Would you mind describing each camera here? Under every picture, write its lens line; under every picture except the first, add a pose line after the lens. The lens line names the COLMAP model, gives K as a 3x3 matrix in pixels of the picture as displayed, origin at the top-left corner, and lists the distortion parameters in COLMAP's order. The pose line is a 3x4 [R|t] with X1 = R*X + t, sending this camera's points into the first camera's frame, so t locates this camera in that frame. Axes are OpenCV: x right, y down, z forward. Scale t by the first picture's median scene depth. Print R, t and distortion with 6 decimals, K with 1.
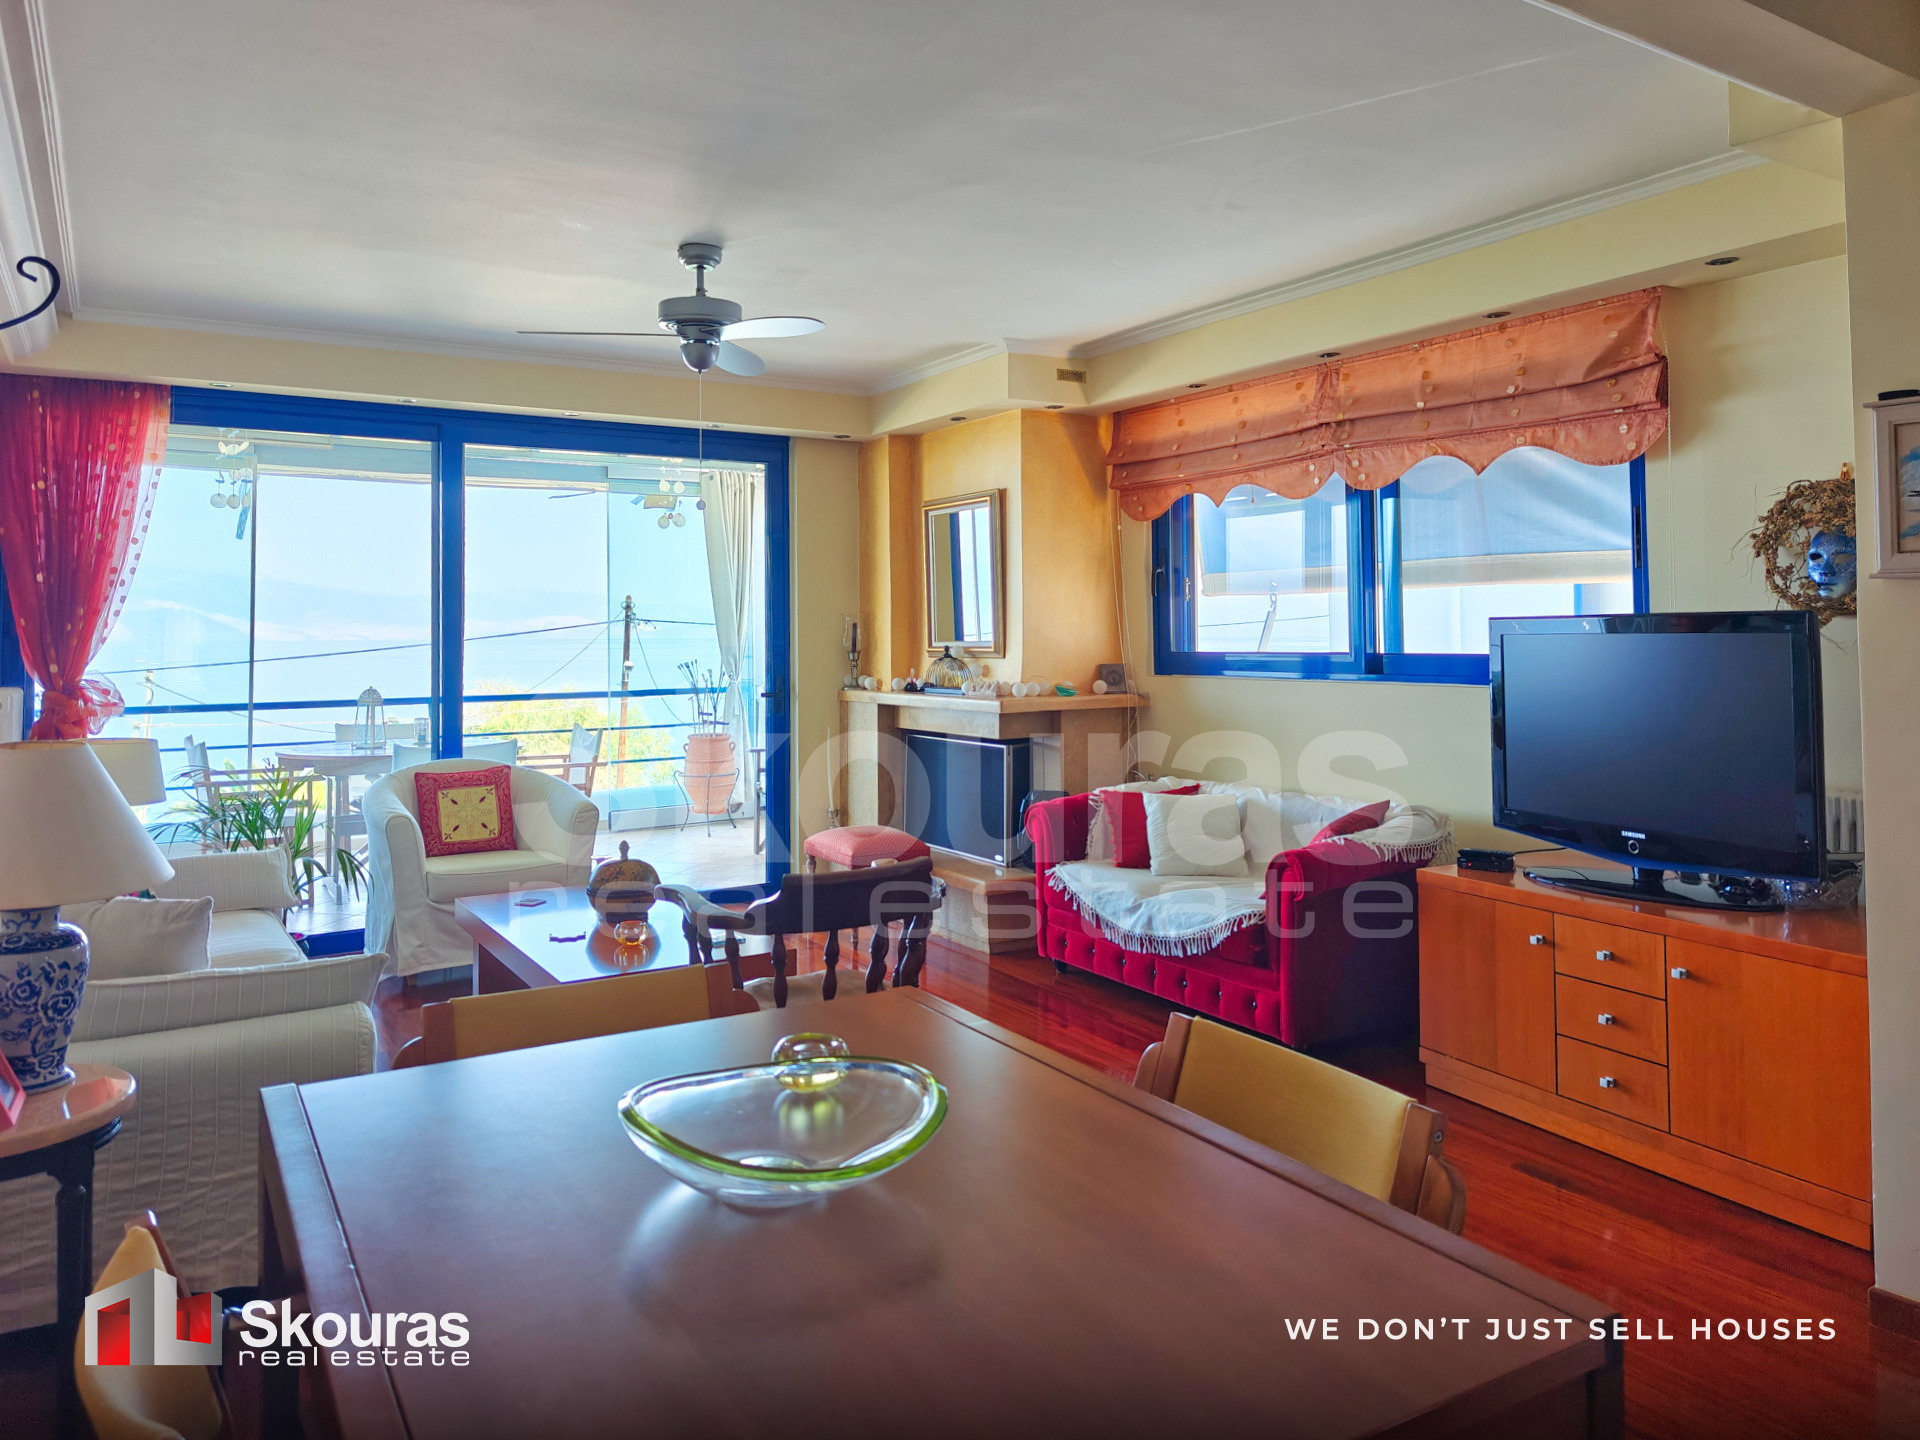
lens RADIAL K [[1350.9, 0, 986.5], [0, 1350.9, 618.1], [0, 0, 1]] dist [0.001652, -0.000059]
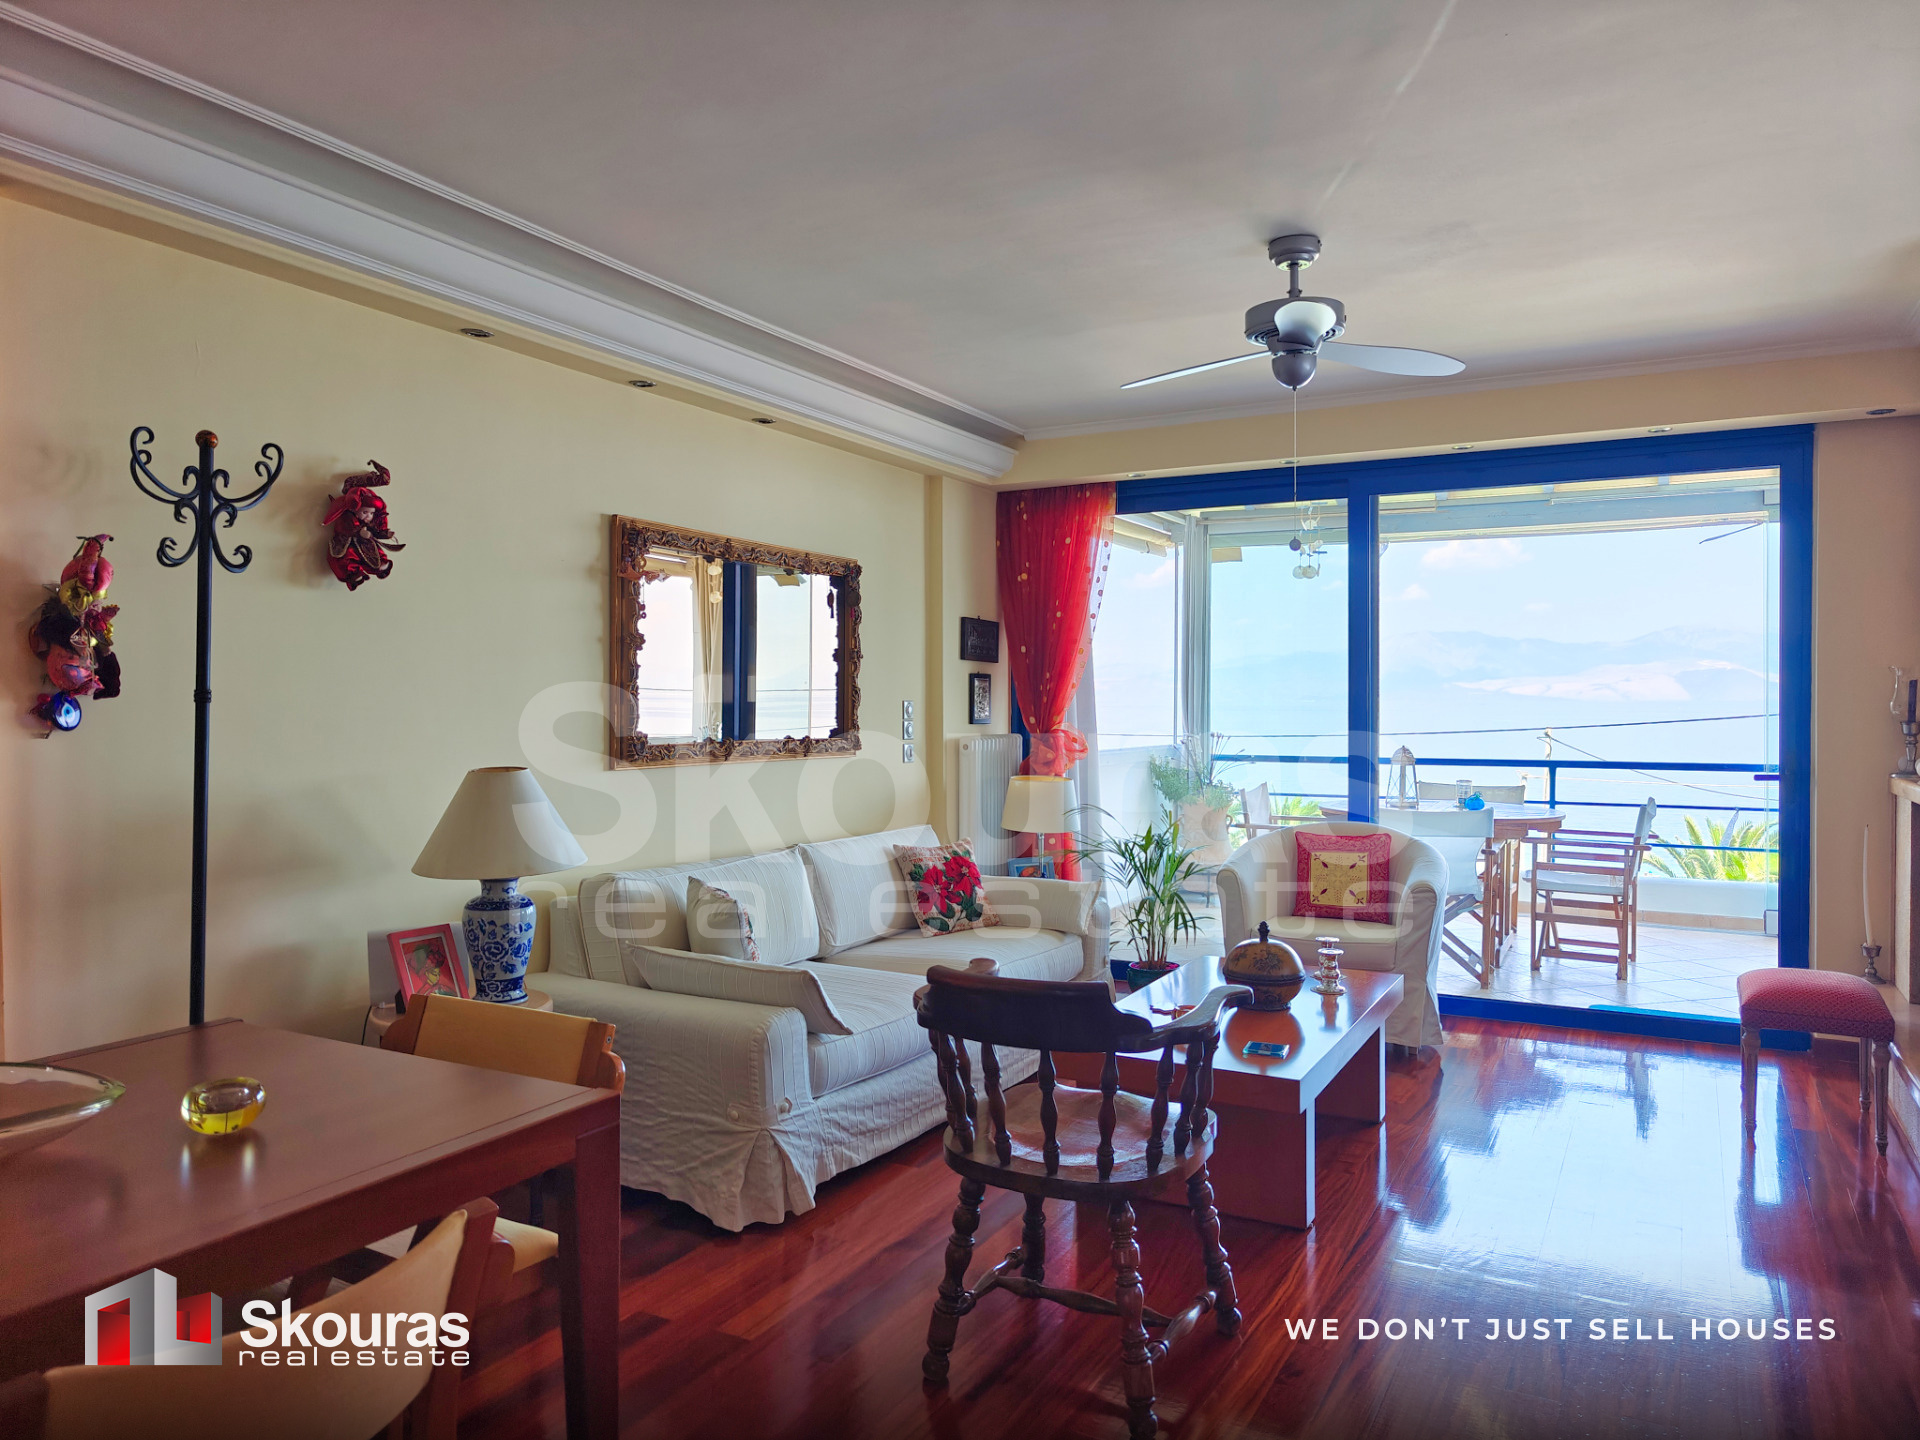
lens RADIAL K [[1308.8, 0, 960.5], [0, 1308.8, 706.6], [0, 0, 1]] dist [0.044708, -0.055918]
pose [[0.482567, 0.011788, -0.875780, 0.284914], [0.006864, 0.999828, 0.017240, 0.002451], [0.875832, -0.014330, 0.482403, 0.280242]]
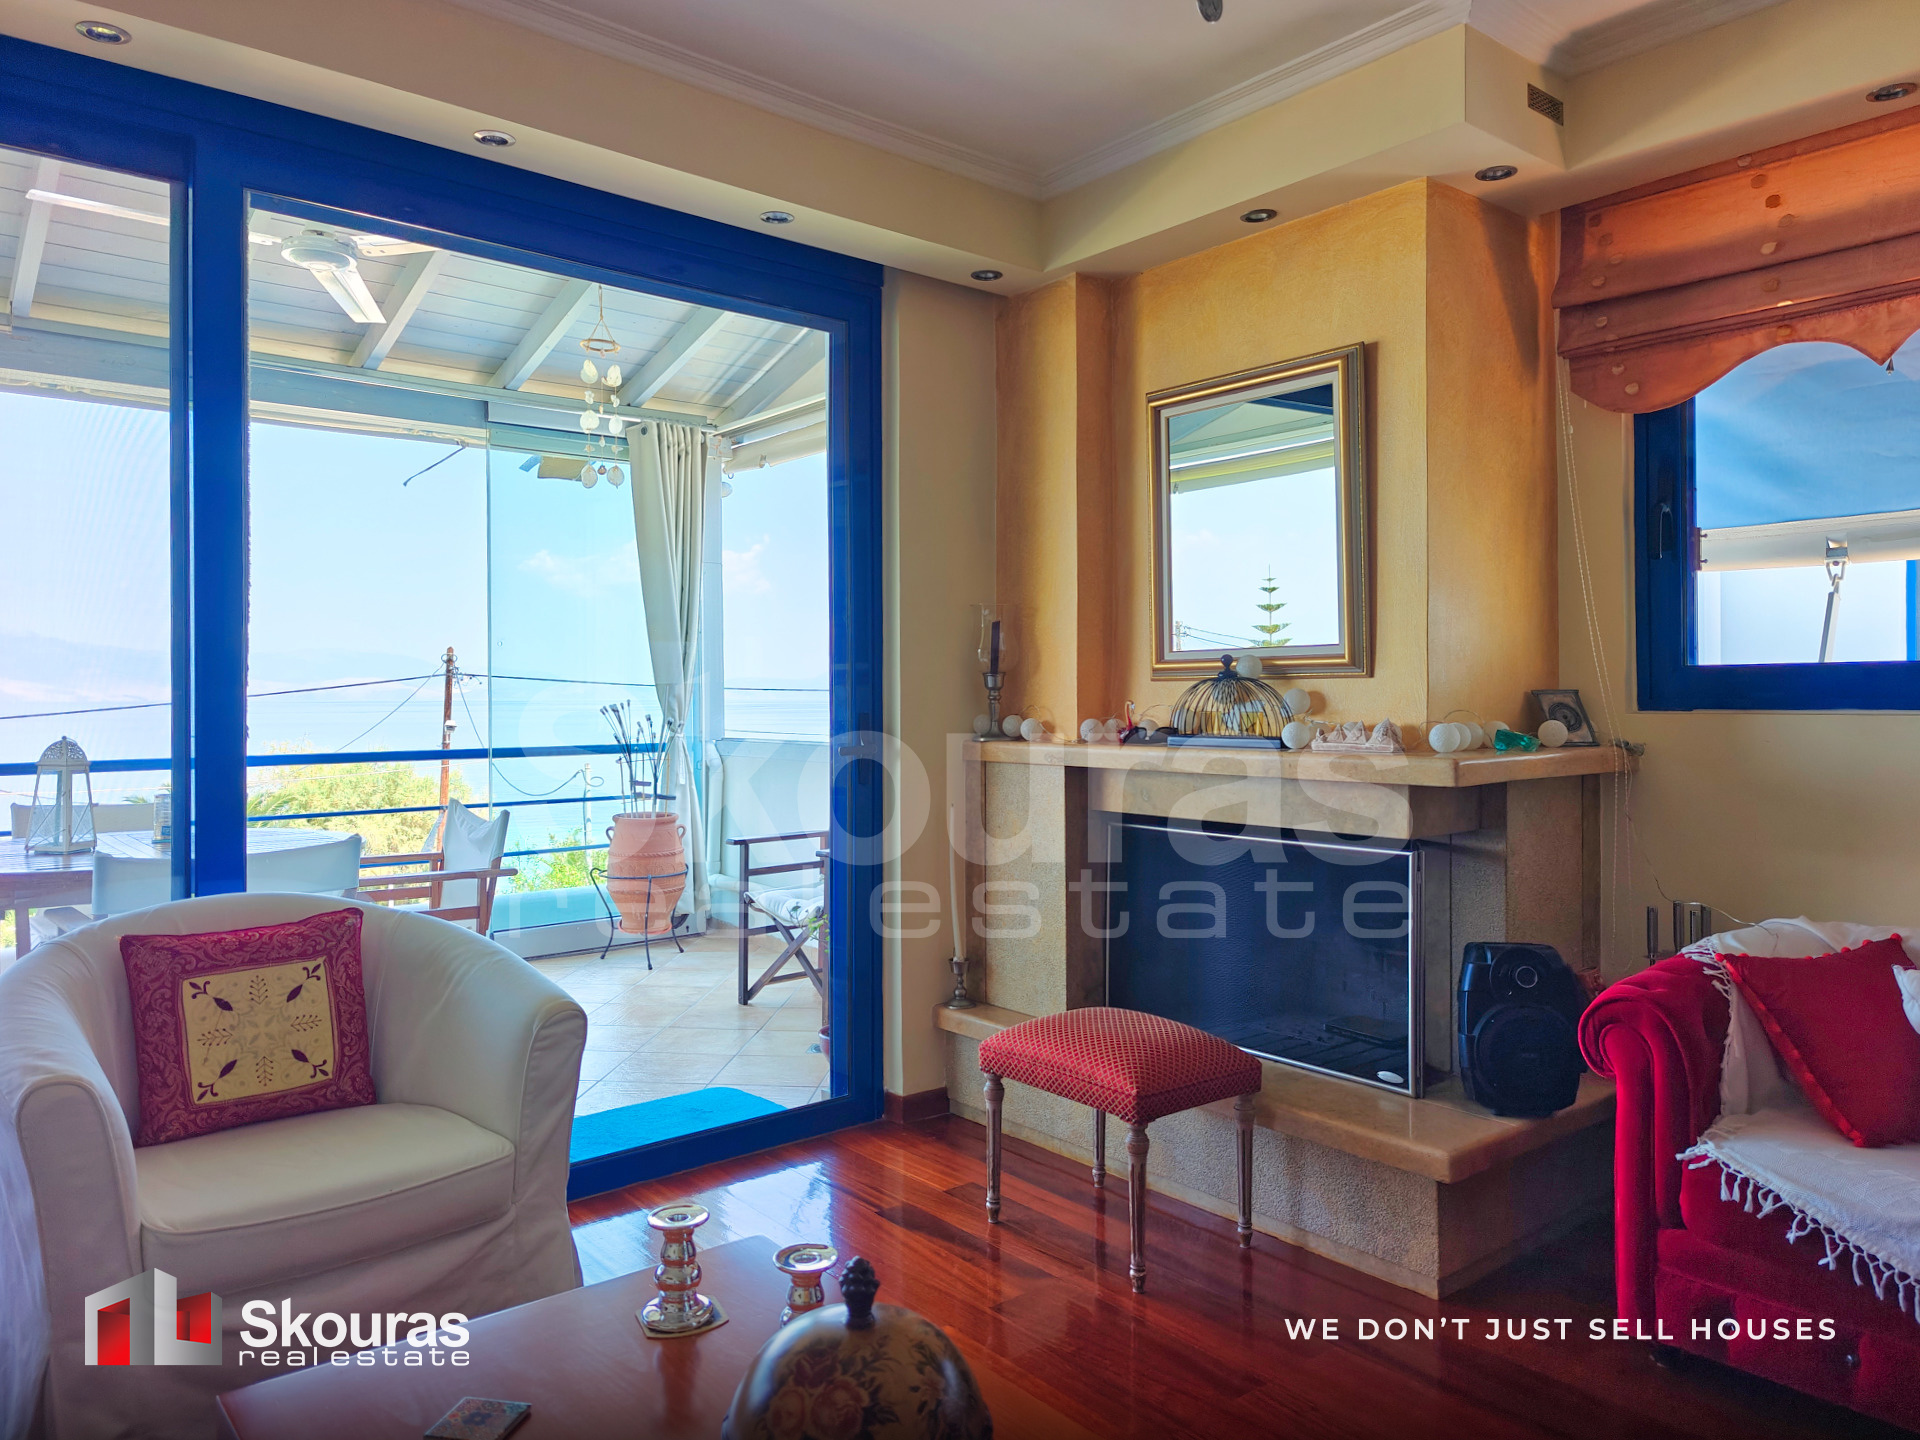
lens RADIAL K [[1308.8, 0, 960.5], [0, 1308.8, 706.6], [0, 0, 1]] dist [0.044708, -0.055918]
pose [[0.992529, 0.003090, 0.121973, -0.198049], [-0.005216, 0.999840, 0.017114, 0.032597], [-0.121901, -0.017623, 0.992386, 0.517065]]
